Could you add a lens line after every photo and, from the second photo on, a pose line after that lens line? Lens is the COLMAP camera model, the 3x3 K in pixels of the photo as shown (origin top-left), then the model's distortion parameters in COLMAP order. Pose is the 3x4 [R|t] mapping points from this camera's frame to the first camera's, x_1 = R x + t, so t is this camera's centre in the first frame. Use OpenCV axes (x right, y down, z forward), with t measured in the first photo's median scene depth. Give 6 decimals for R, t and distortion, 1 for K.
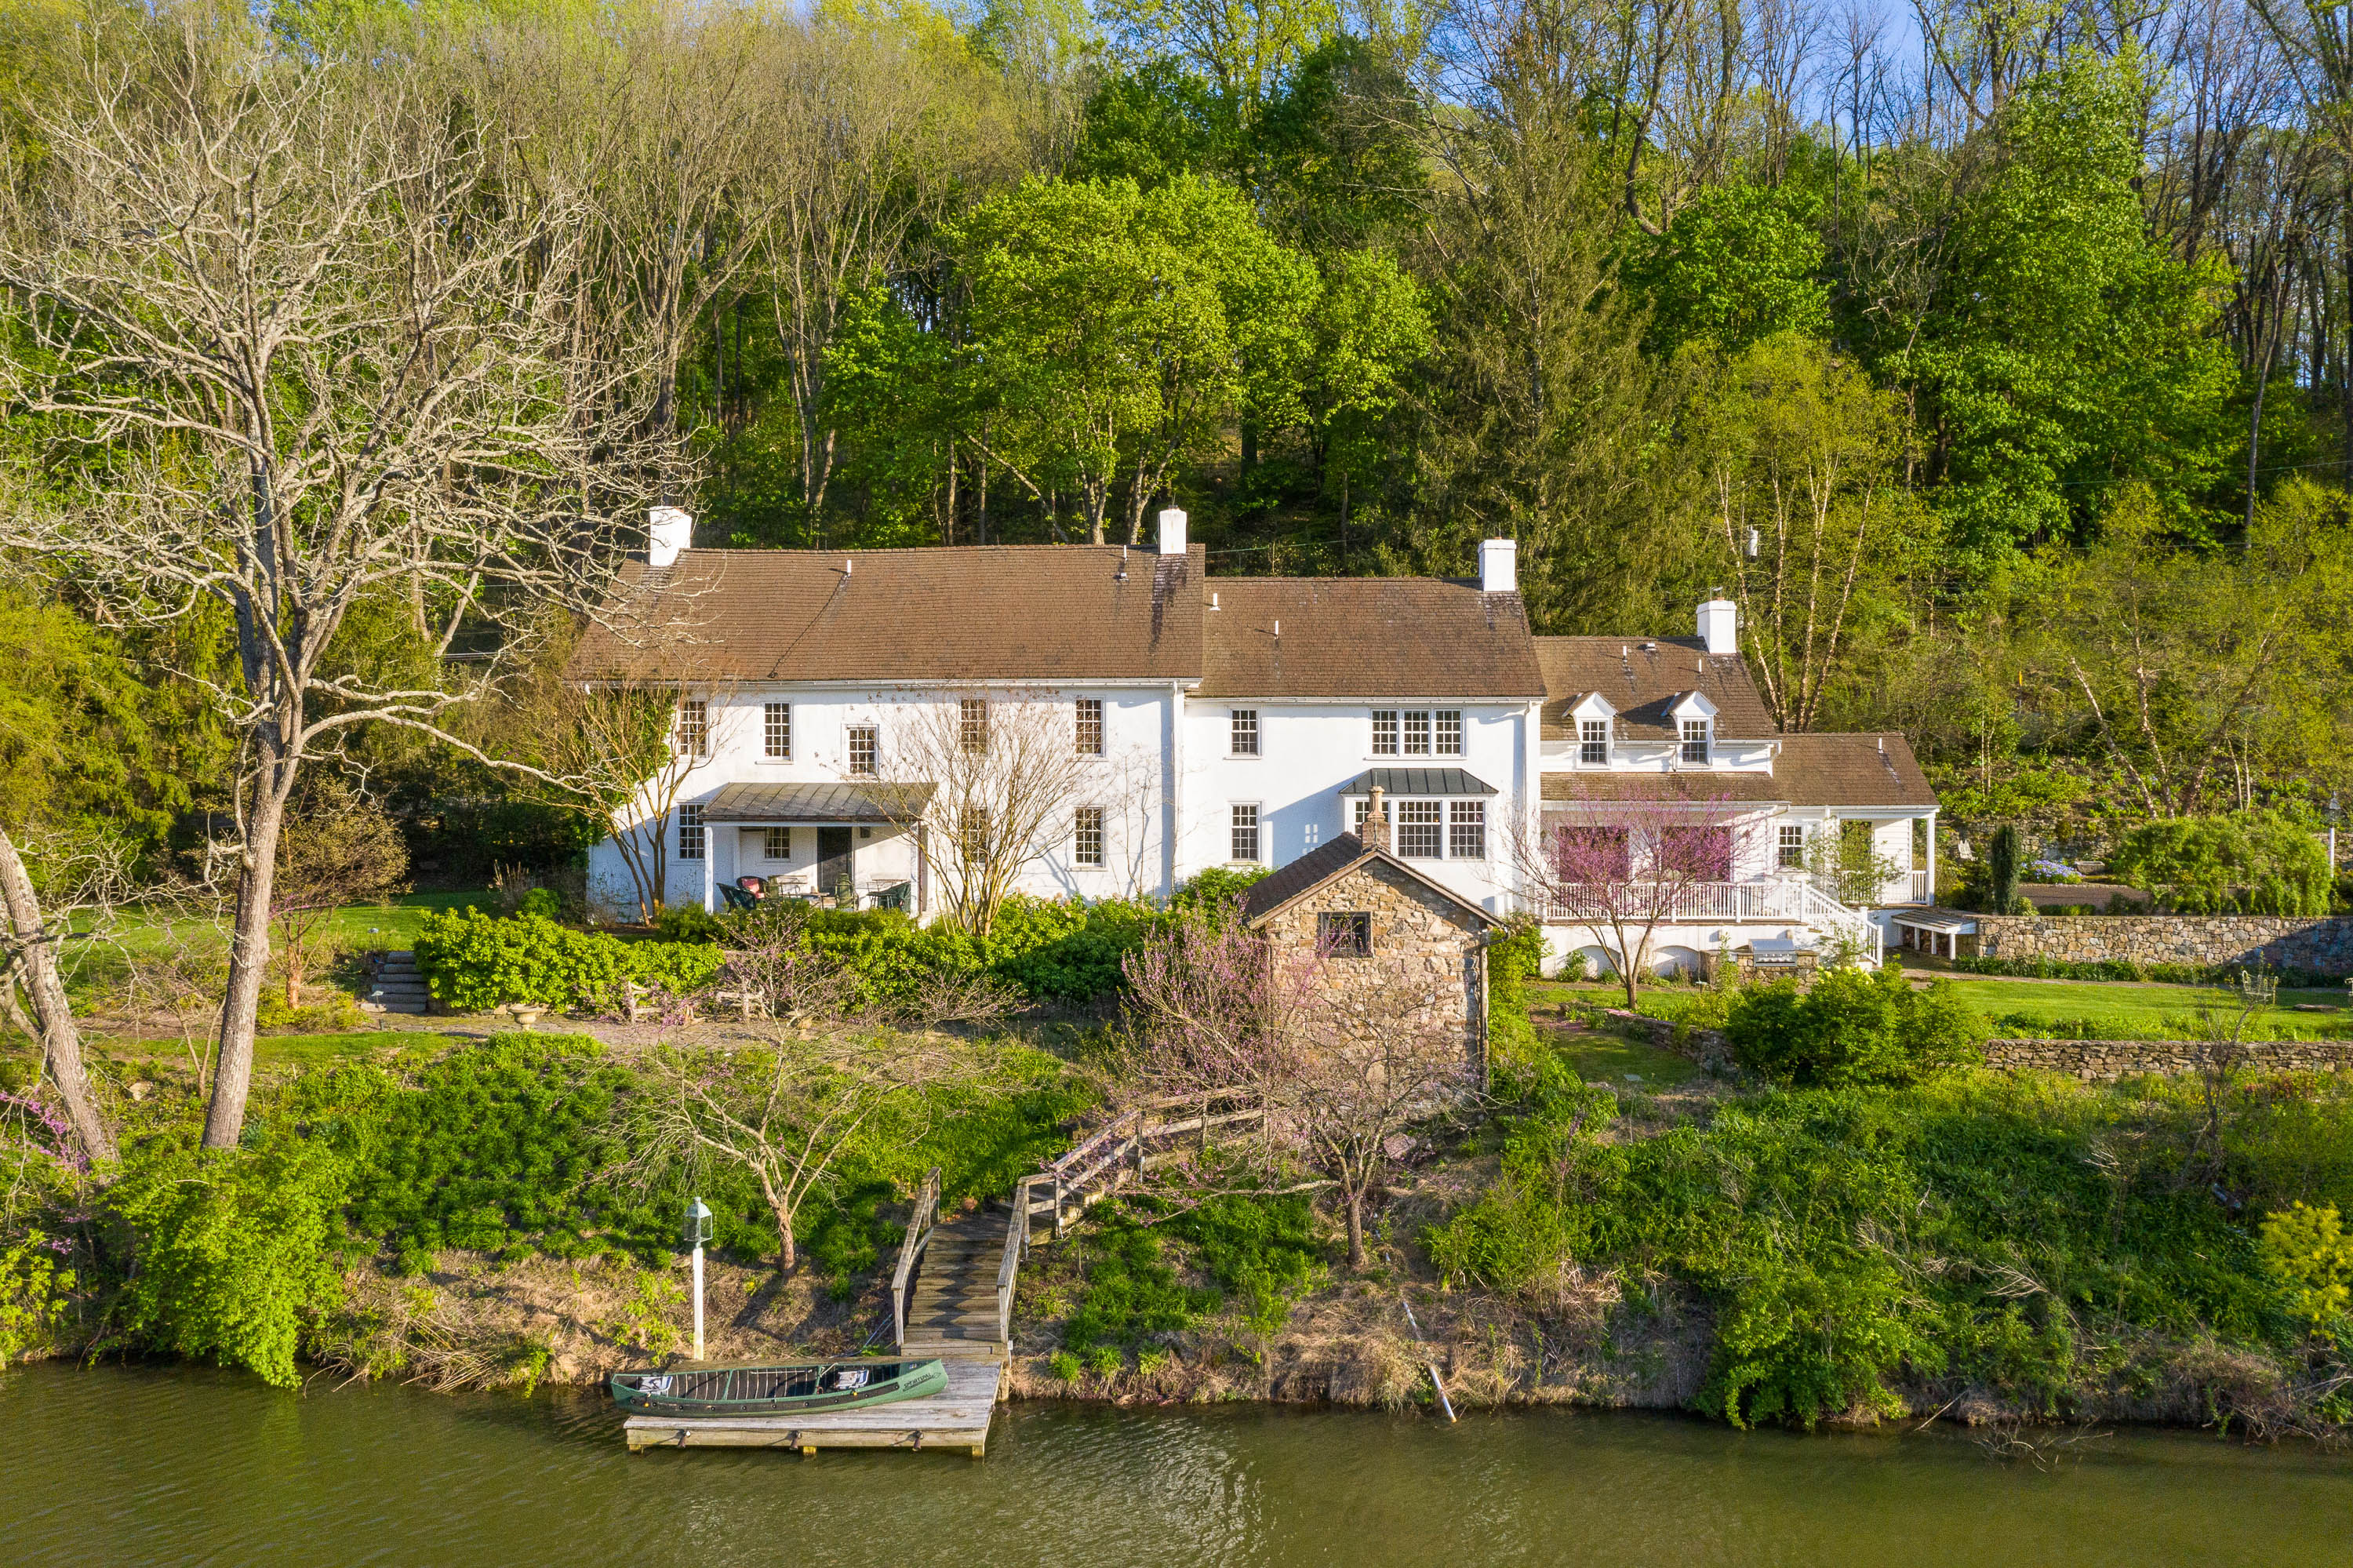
lens RADIAL K [[1840.9, 0, 1176.5], [0, 1840.9, 784.0], [0, 0, 1]] dist [-0.064483, 0.003471]
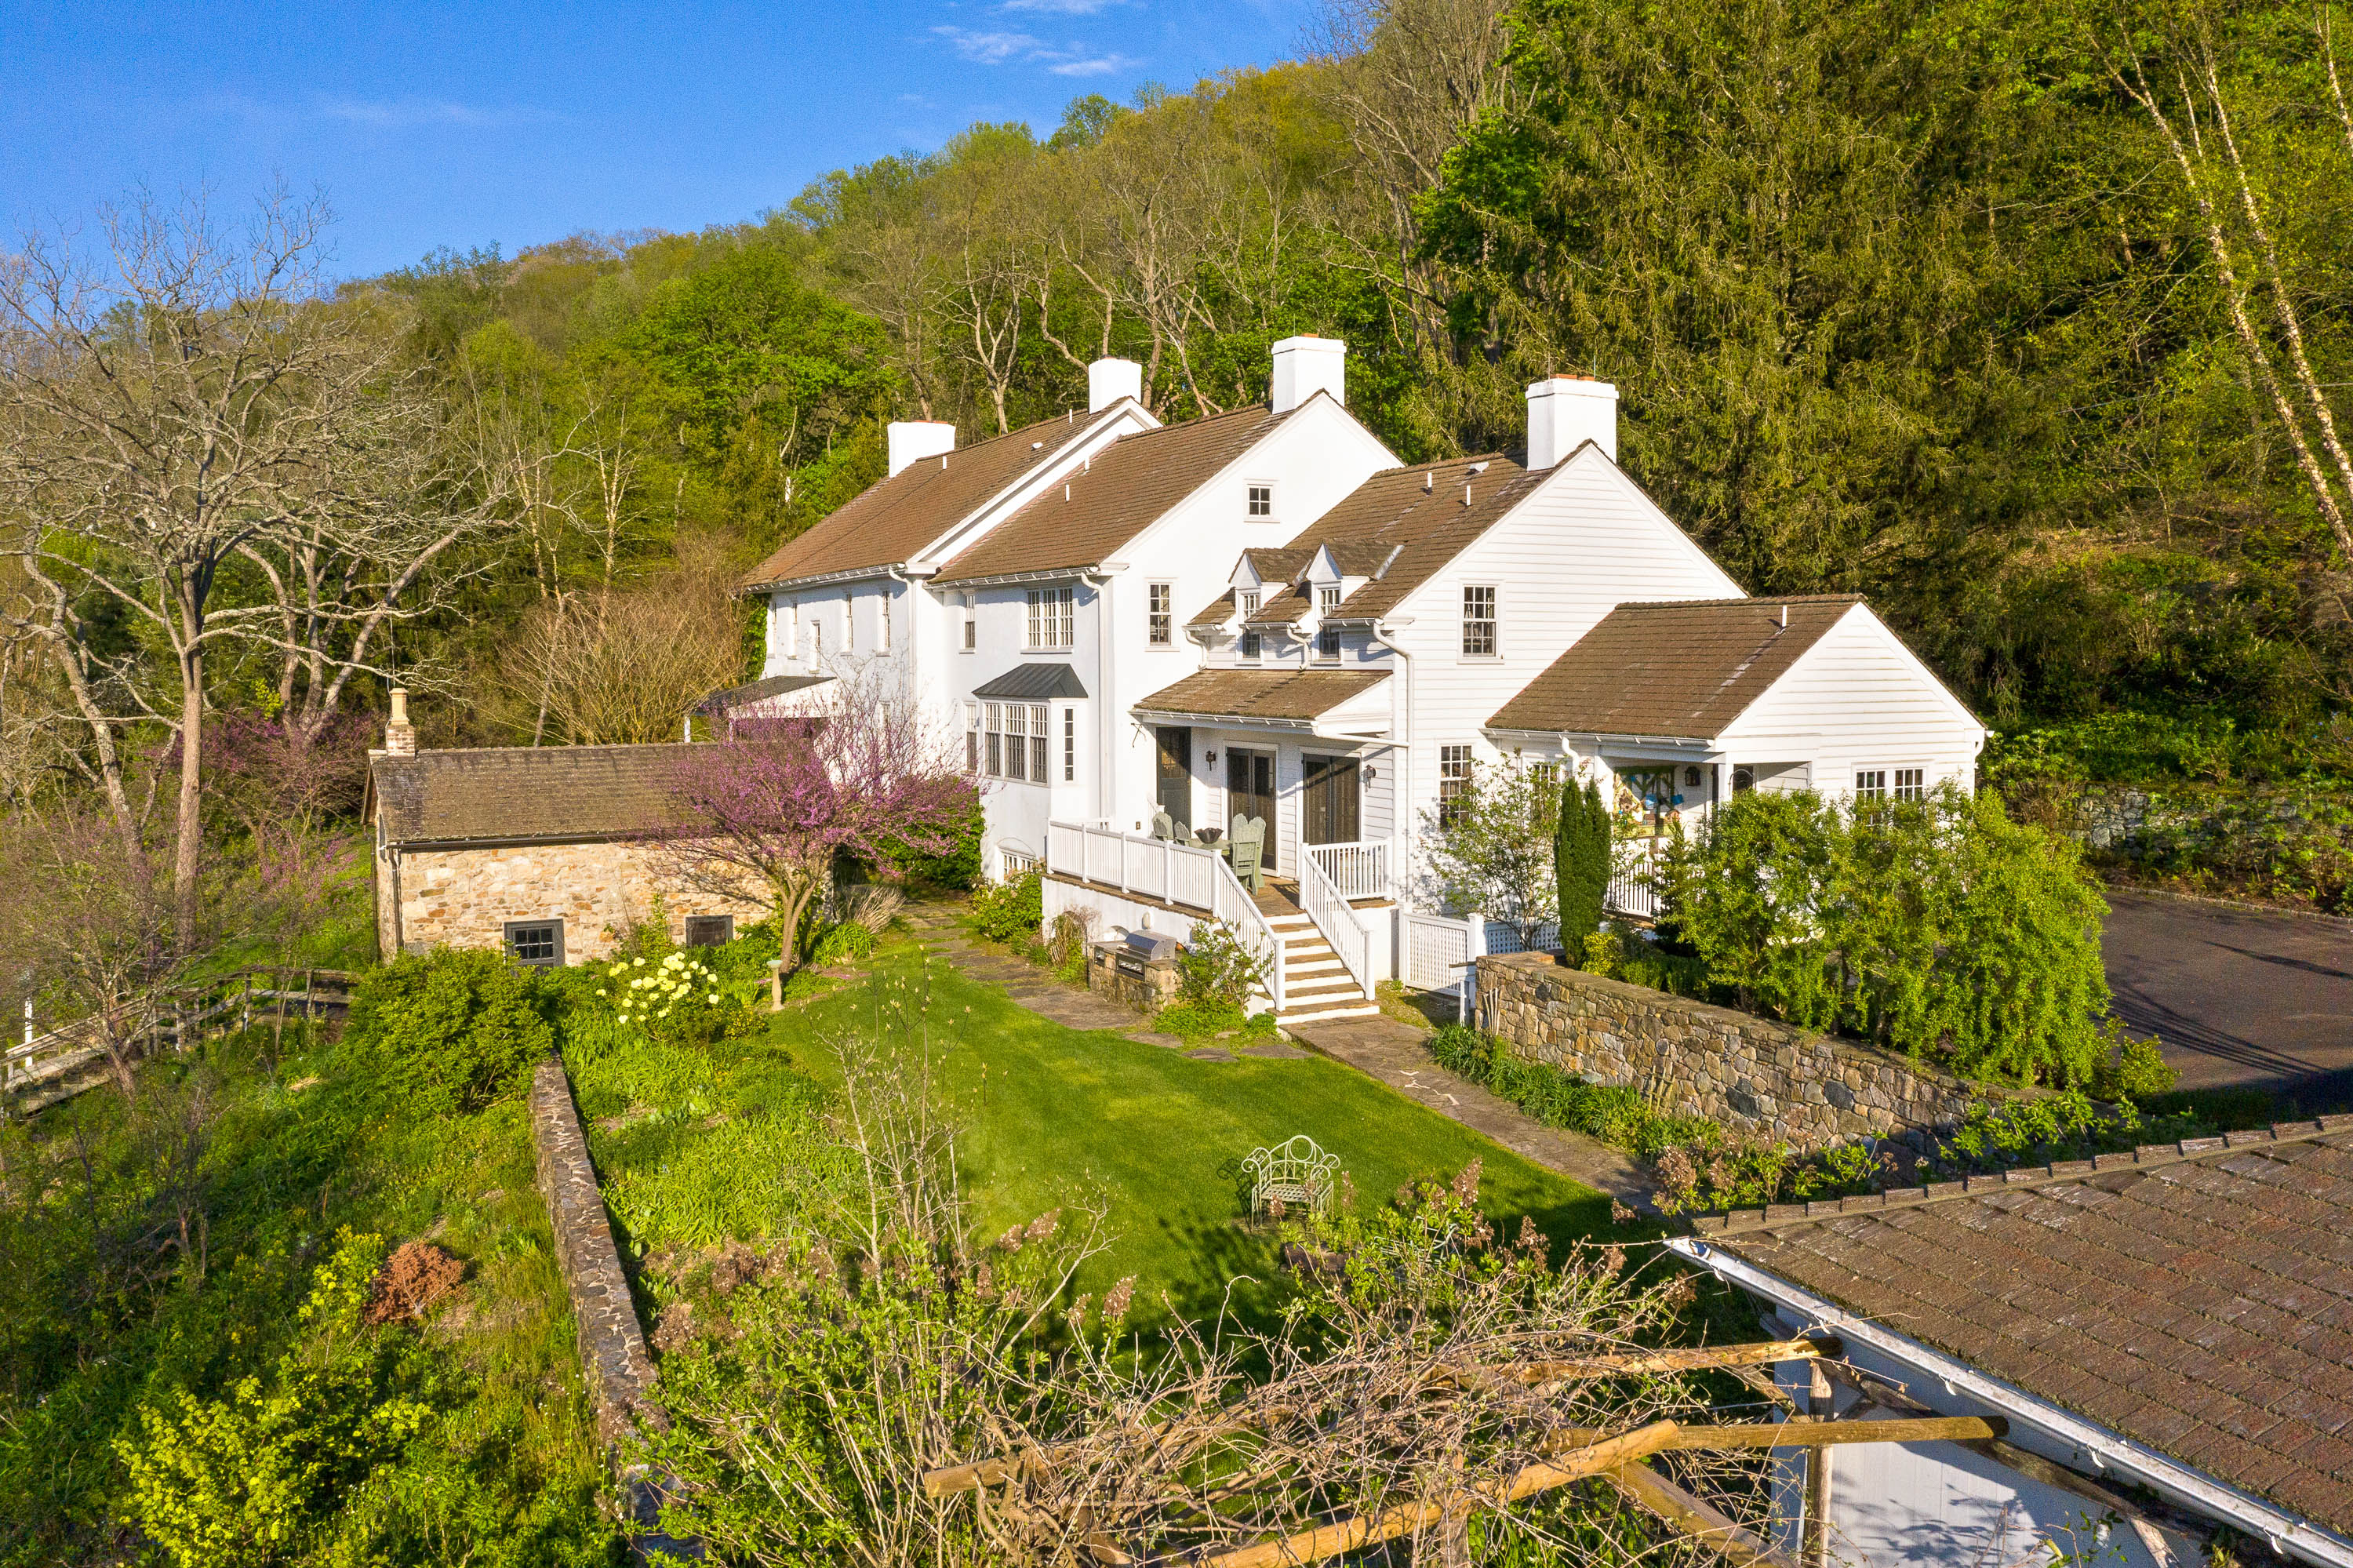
lens RADIAL K [[1840.9, 0, 1176.5], [0, 1840.9, 784.0], [0, 0, 1]] dist [-0.064483, 0.003471]
pose [[0.474322, 0.059599, -0.878332, 0.859216], [-0.002760, 0.997802, 0.066216, -0.009380], [0.880347, -0.028984, 0.473443, 0.678144]]
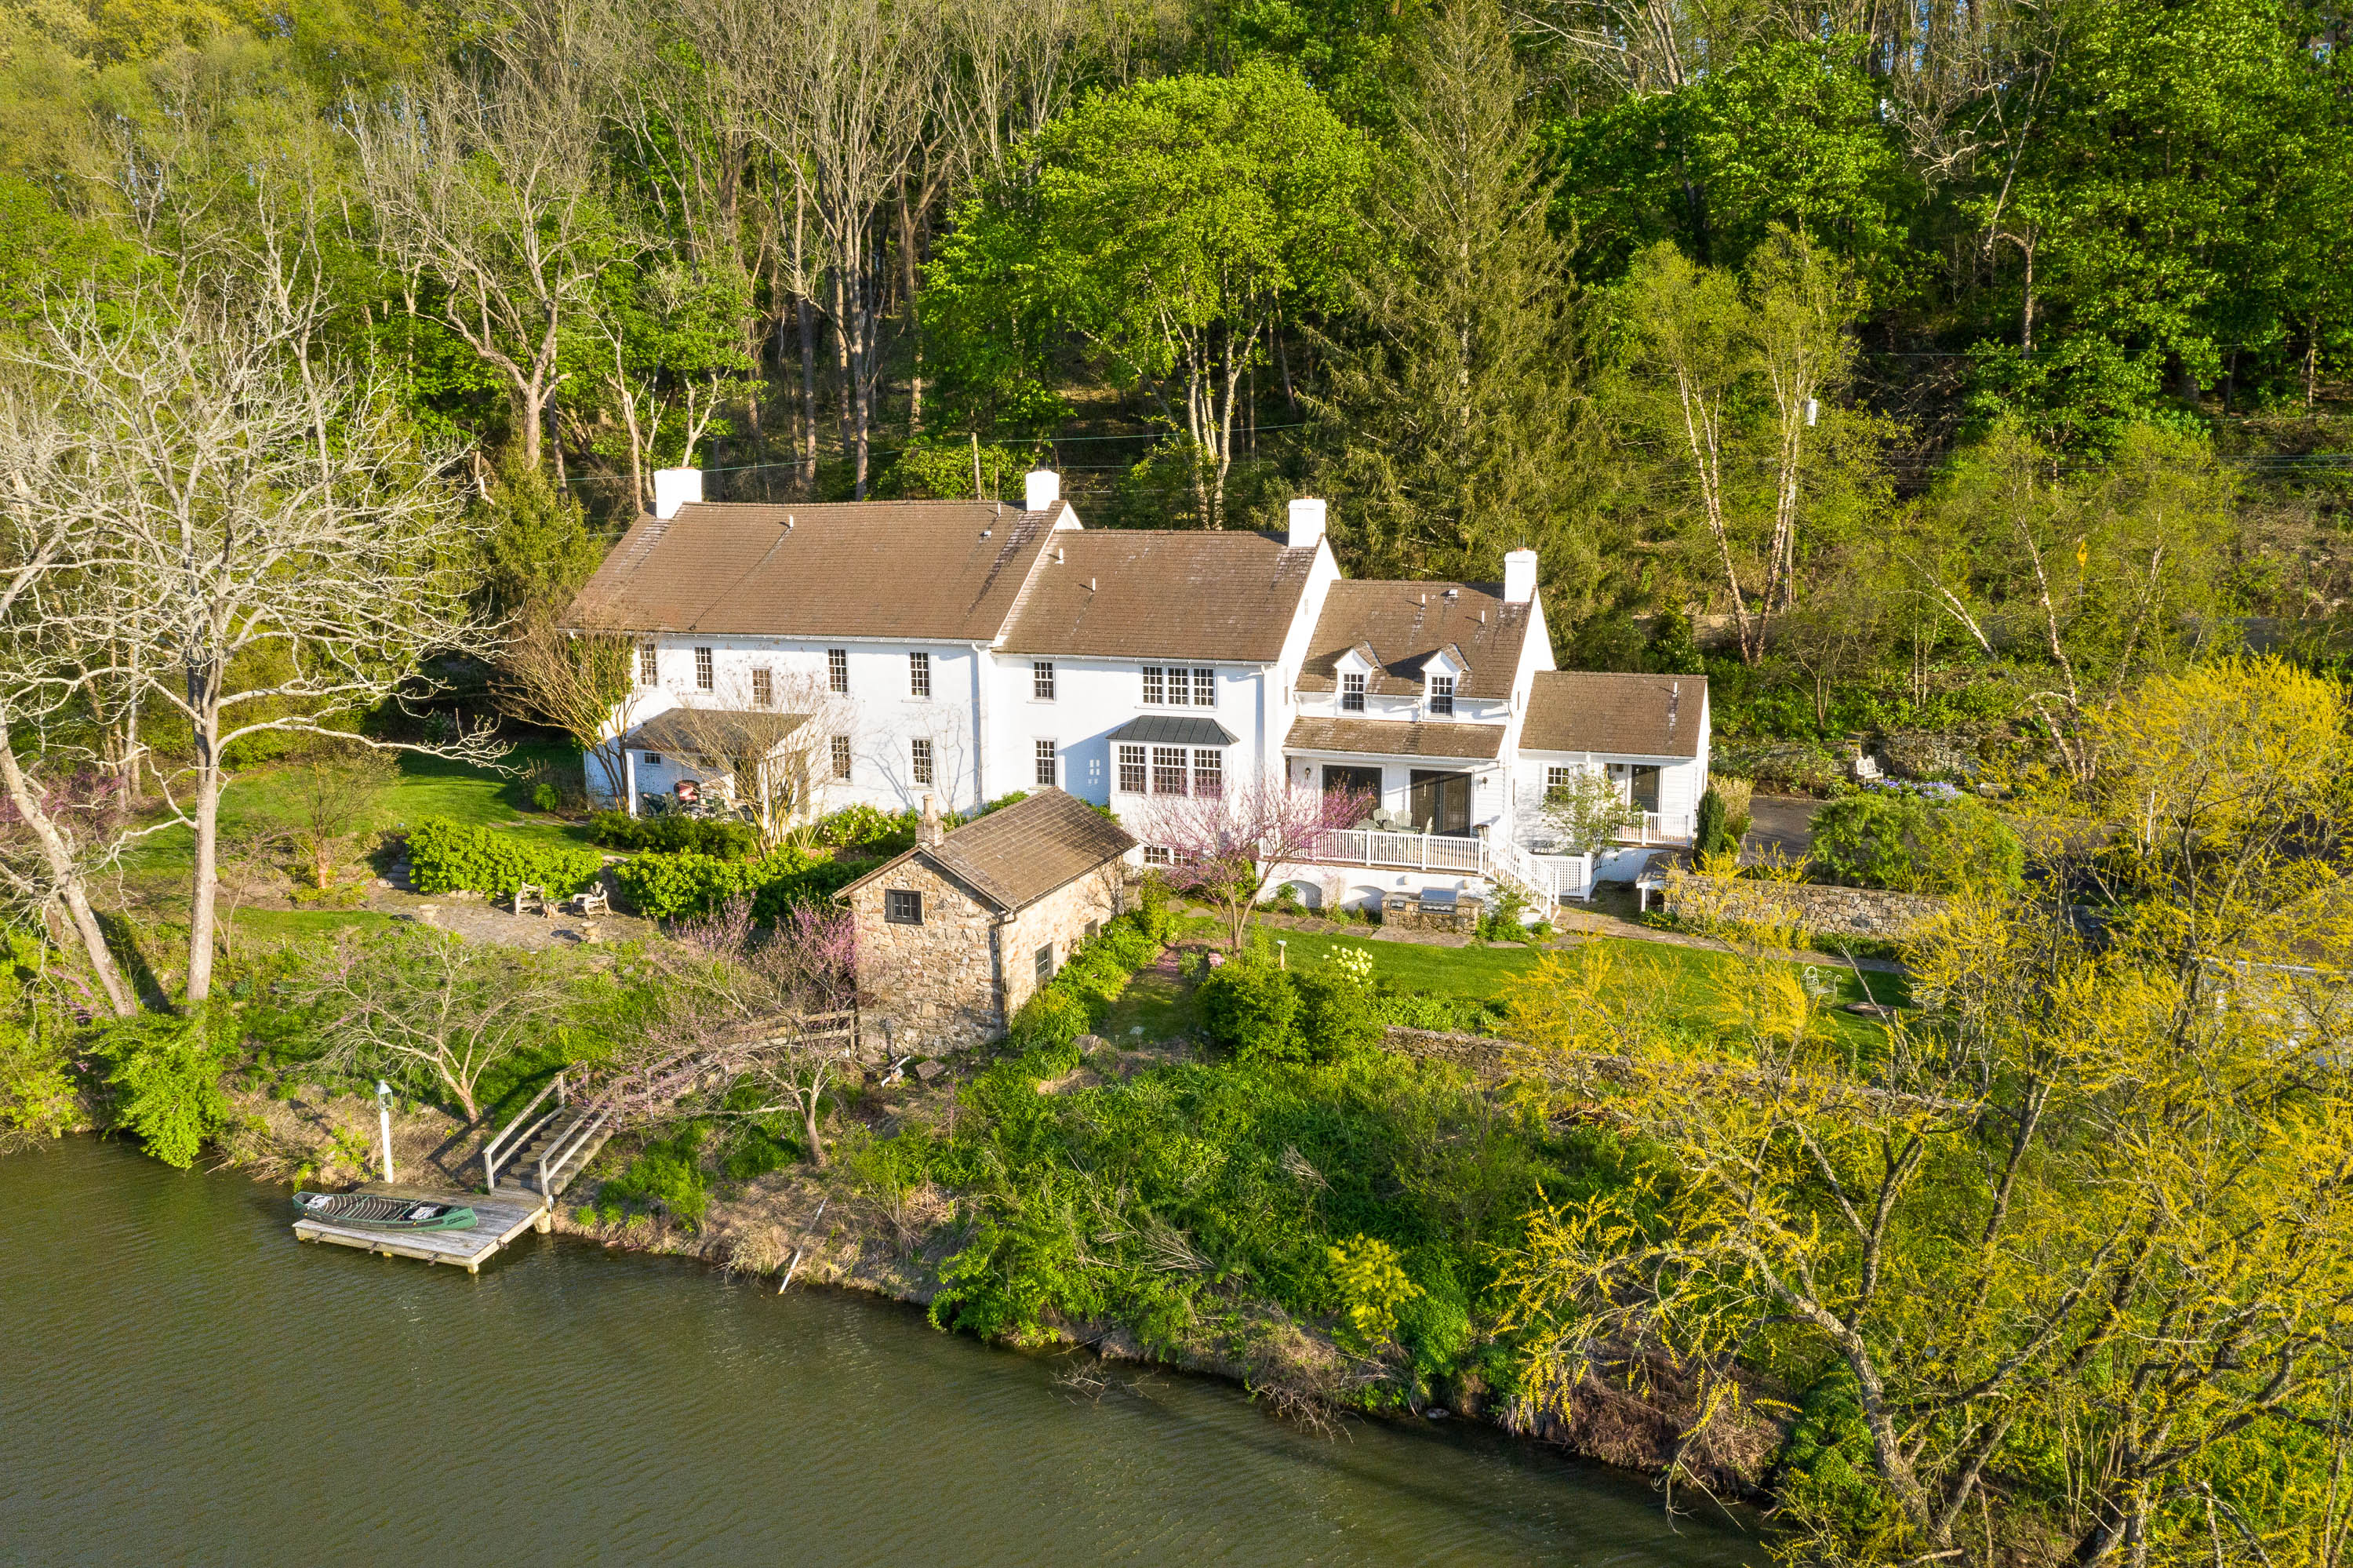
lens RADIAL K [[1840.9, 0, 1176.5], [0, 1840.9, 784.0], [0, 0, 1]] dist [-0.064483, 0.003471]
pose [[0.947573, 0.052139, -0.315256, 0.506407], [0.002675, 0.985269, 0.170990, -0.168460], [0.319528, -0.162869, 0.933475, -0.105183]]
